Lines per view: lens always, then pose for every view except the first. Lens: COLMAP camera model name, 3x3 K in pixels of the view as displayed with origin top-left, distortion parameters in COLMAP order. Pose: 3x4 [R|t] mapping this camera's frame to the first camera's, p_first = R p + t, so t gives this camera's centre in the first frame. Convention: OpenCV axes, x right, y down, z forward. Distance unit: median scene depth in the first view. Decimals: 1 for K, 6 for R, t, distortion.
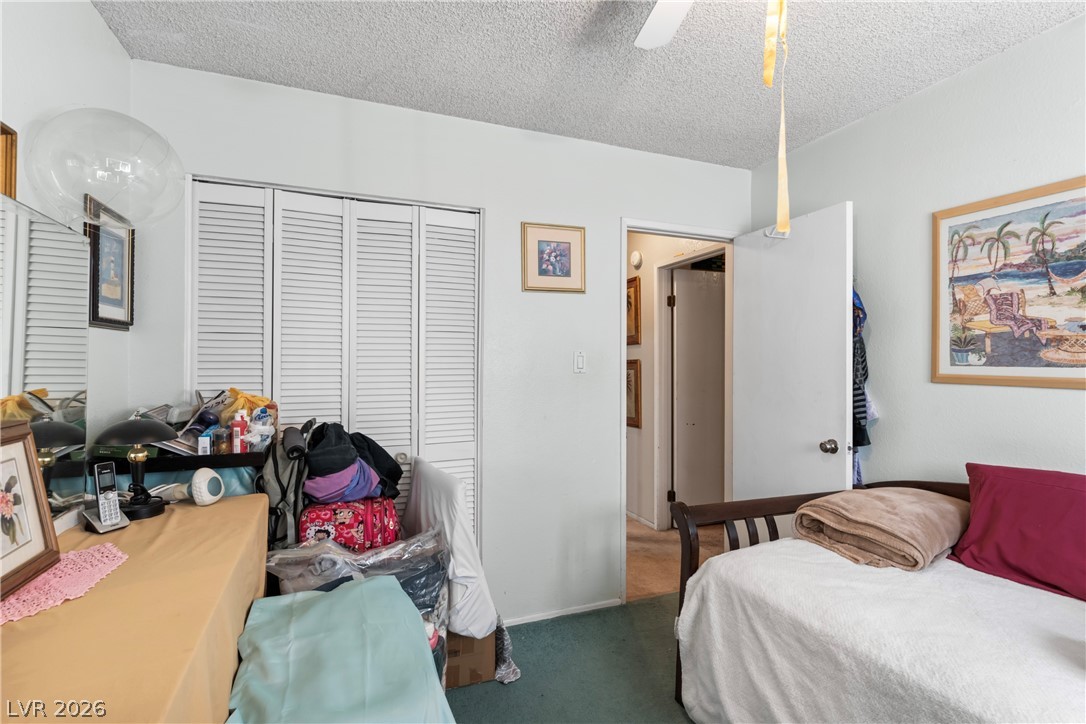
lens RADIAL K [[511.2, 0, 543.5], [0, 511.2, 359.2], [0, 0, 1]] dist [0.001636, -0.001498]
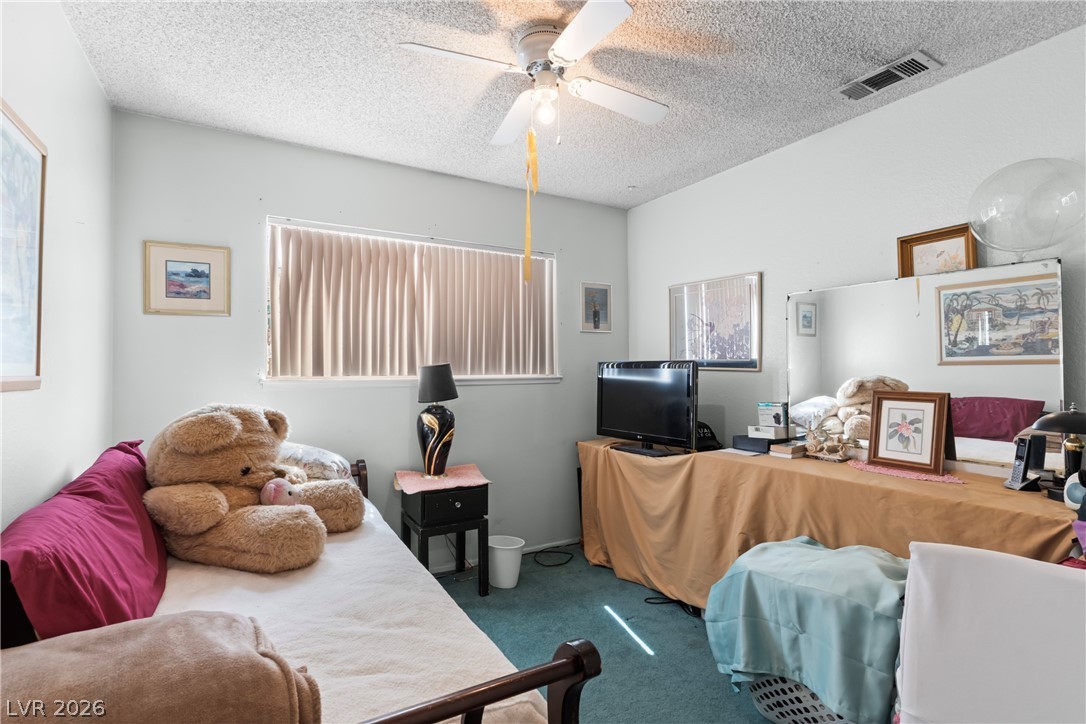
lens RADIAL K [[511.2, 0, 543.0], [0, 511.2, 361.8], [0, 0, 1]] dist [0.001636, -0.001498]
pose [[-0.988612, -0.002542, -0.150463, 0.362107], [0.000440, 0.999804, -0.019785, 0.025390], [0.150484, -0.019626, -0.988418, 1.432919]]
